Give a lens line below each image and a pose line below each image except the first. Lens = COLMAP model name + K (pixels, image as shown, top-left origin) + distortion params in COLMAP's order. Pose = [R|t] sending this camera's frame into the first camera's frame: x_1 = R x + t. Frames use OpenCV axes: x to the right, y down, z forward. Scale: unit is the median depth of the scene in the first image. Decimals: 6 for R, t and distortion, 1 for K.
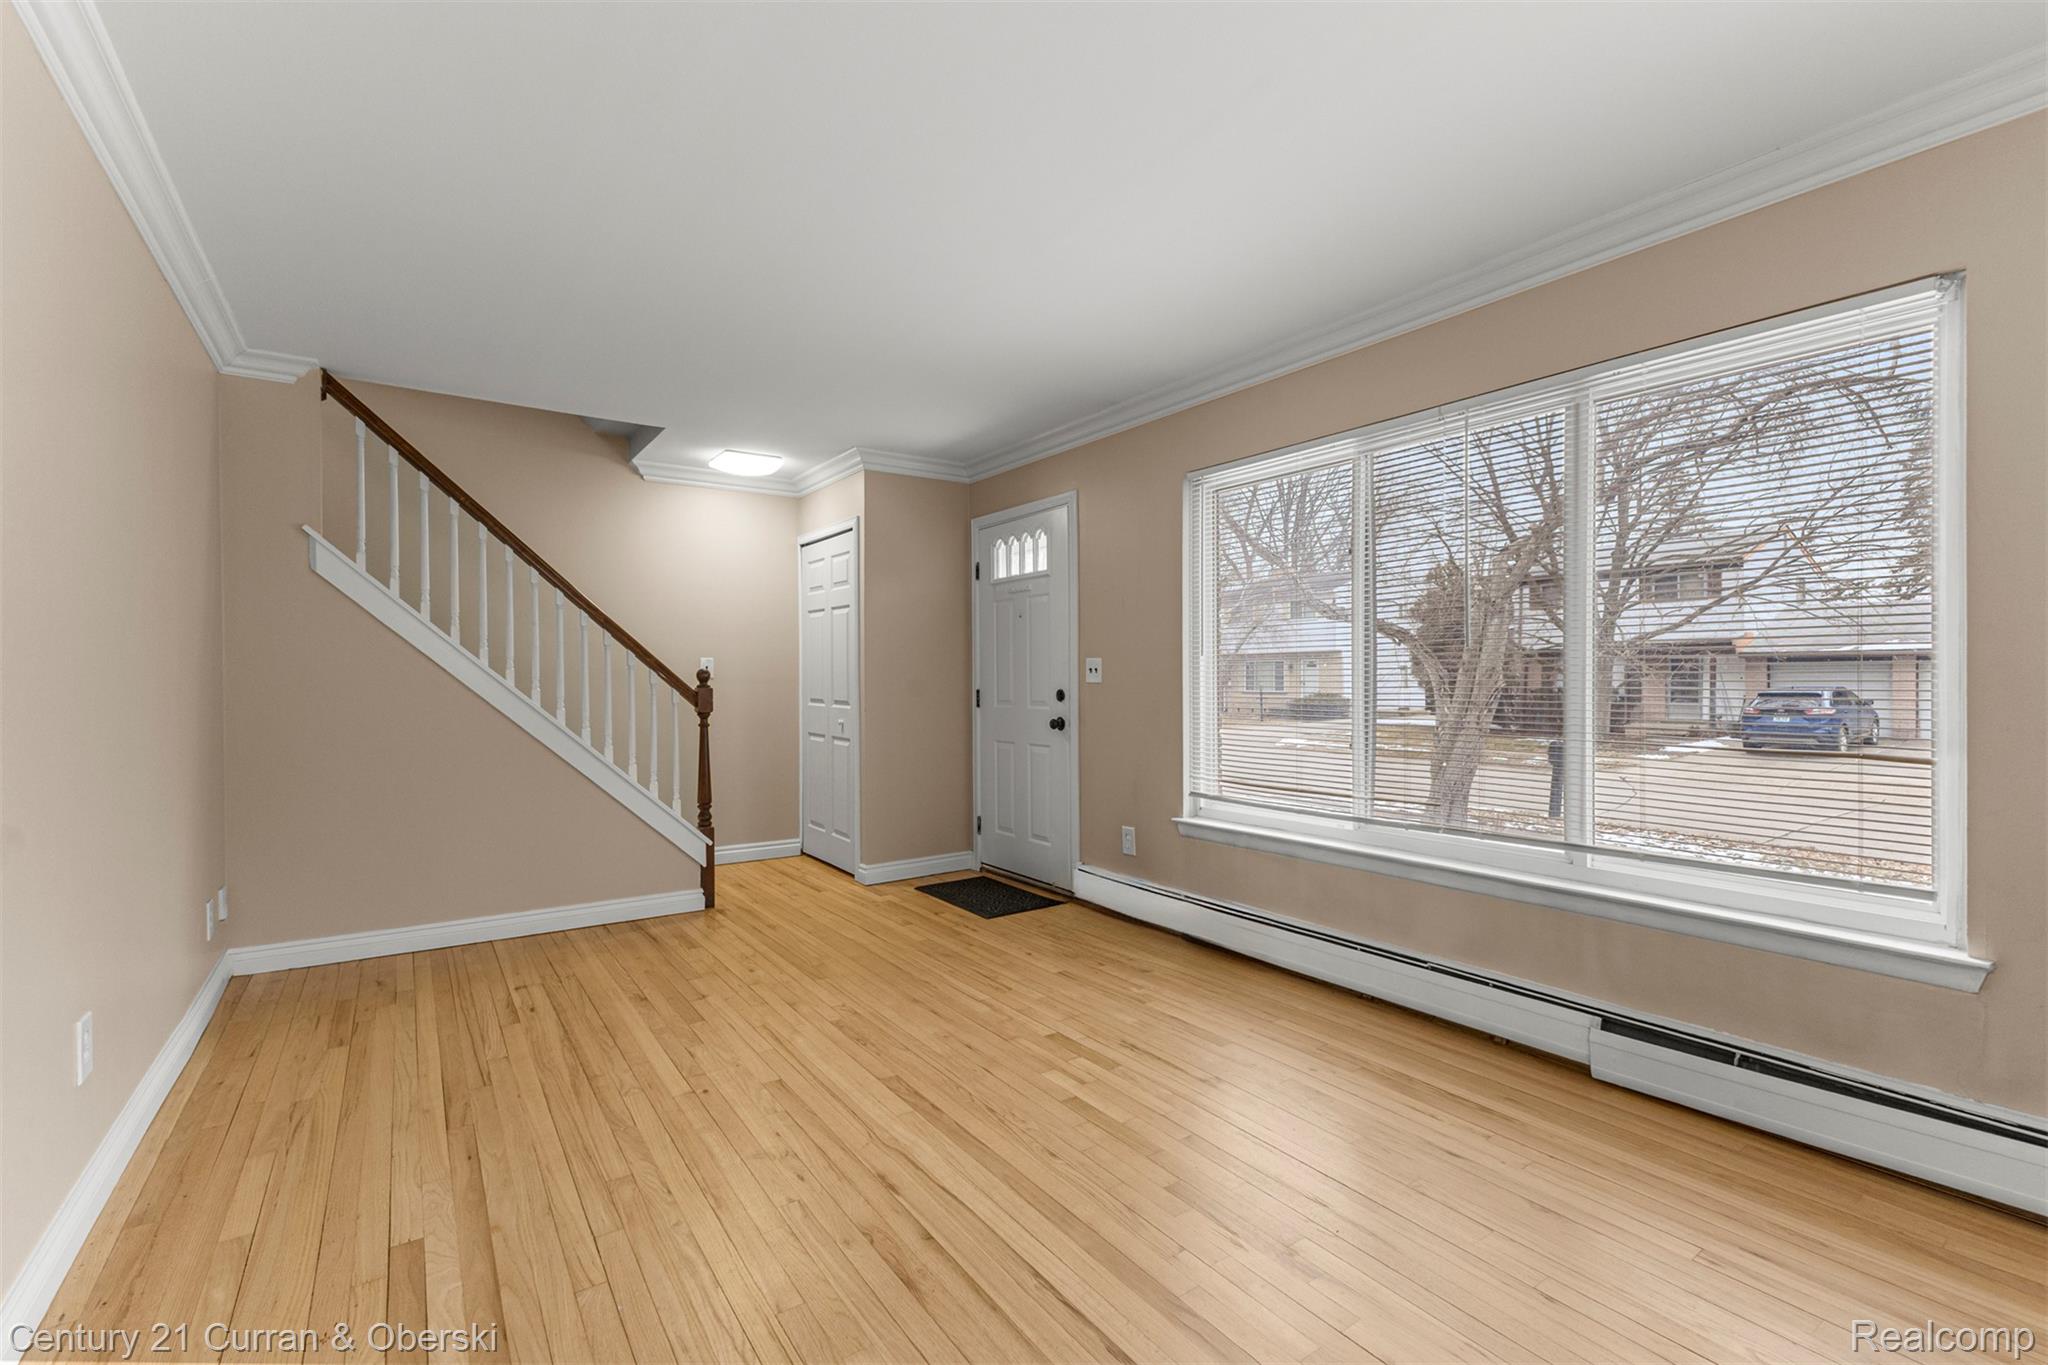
lens RADIAL K [[902.5, 0, 1028.1], [0, 902.5, 667.3], [0, 0, 1]] dist [0.009669, 0.000320]
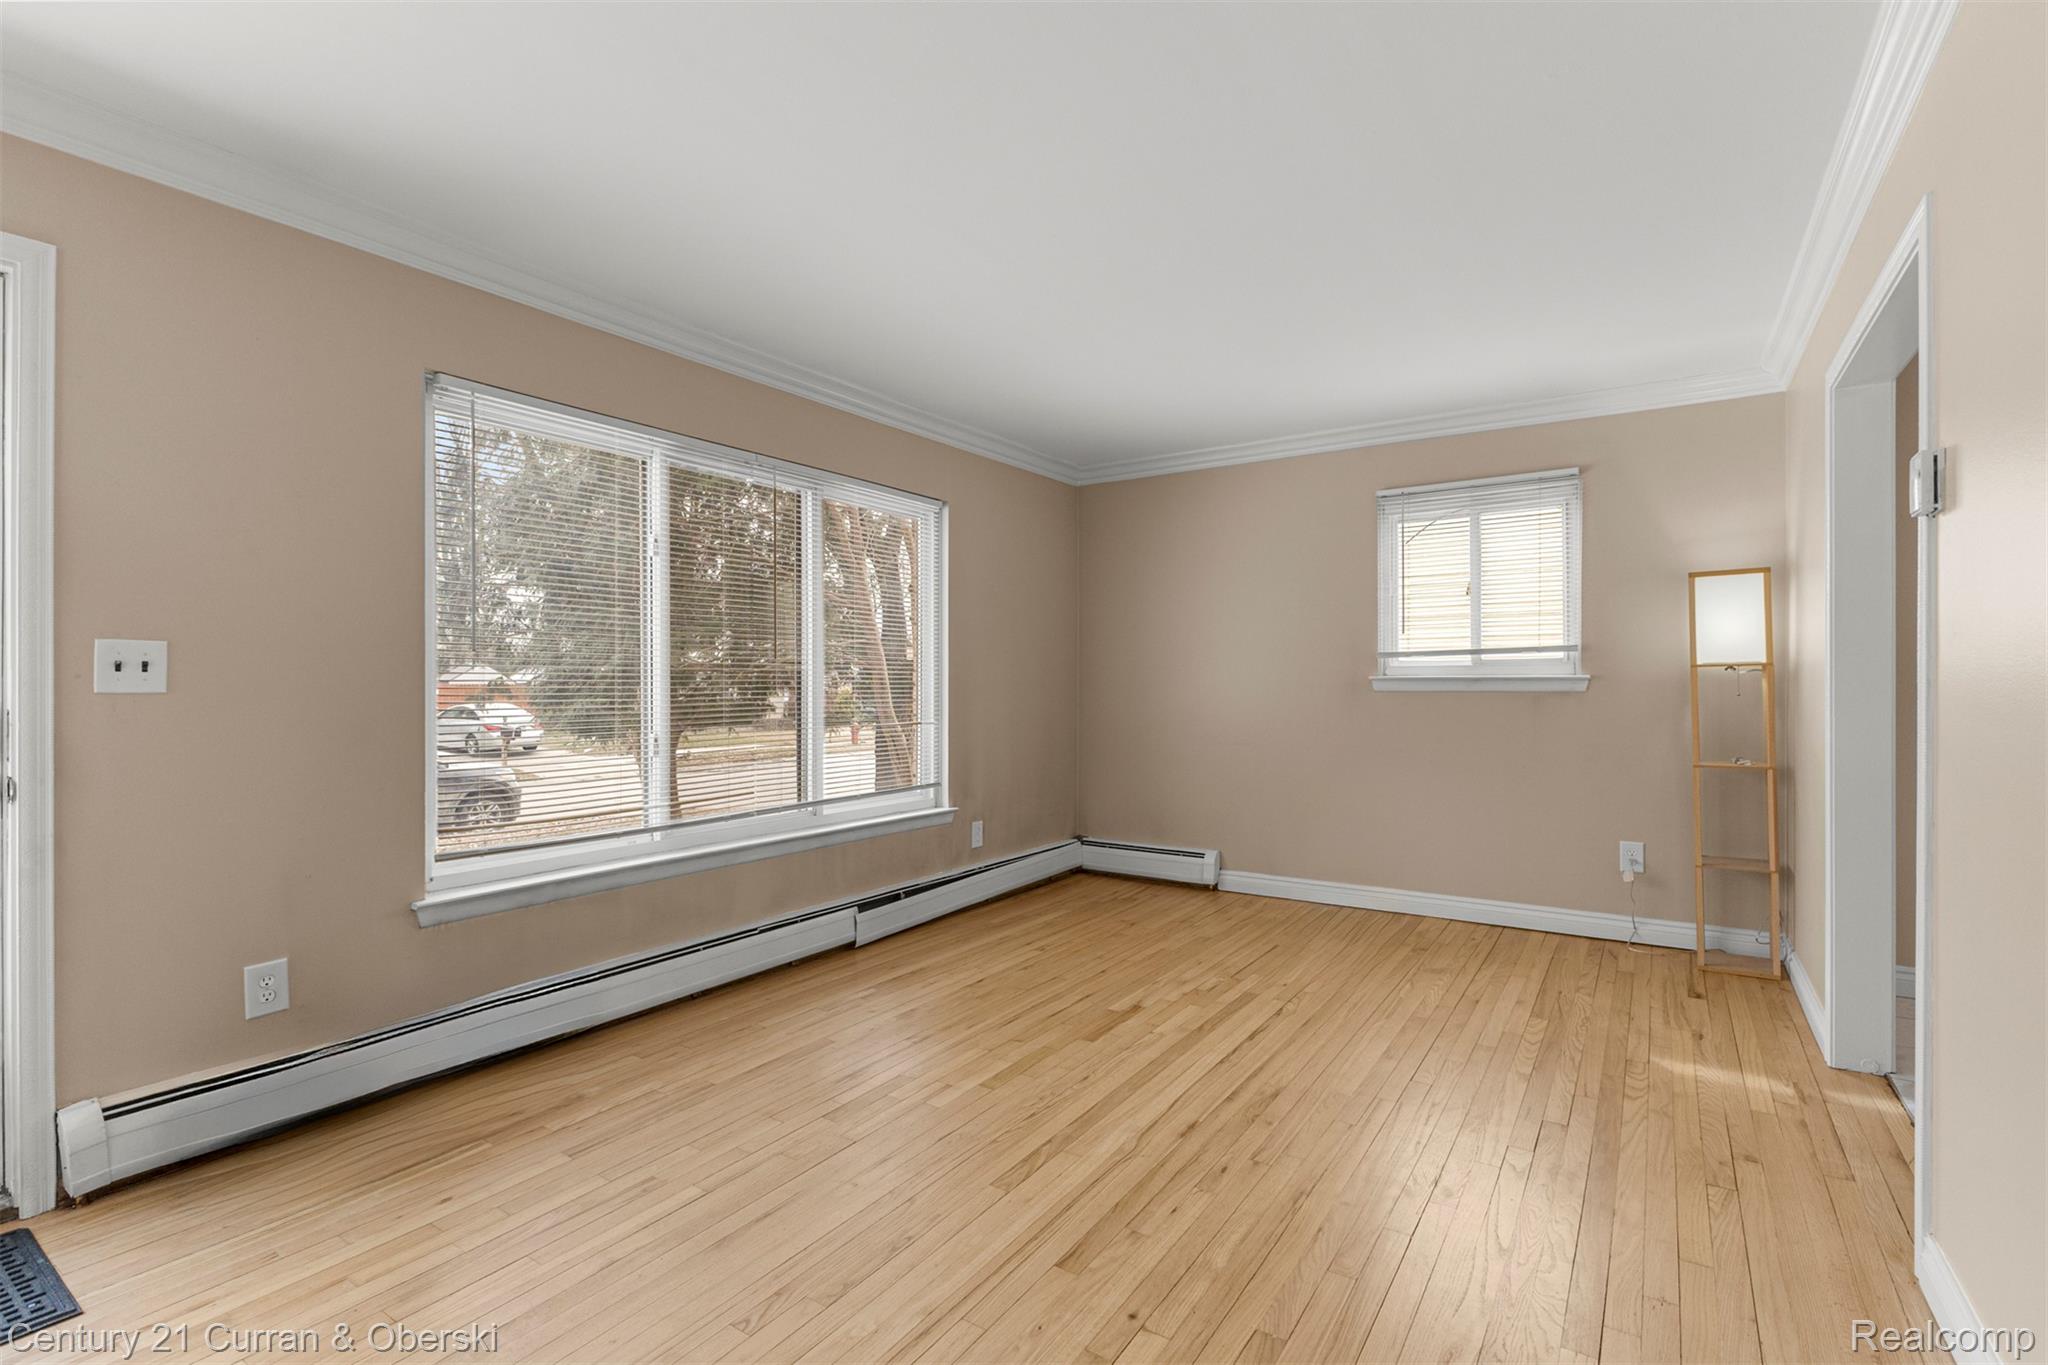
lens RADIAL K [[947.4, 0, 1025.7], [0, 947.4, 678.3], [0, 0, 1]] dist [-0.001227, 0.000448]
pose [[-0.367329, 0.006368, 0.930069, -0.962711], [-0.012806, 0.999847, -0.011903, 0.016066], [-0.930003, -0.016283, -0.367191, 1.323766]]
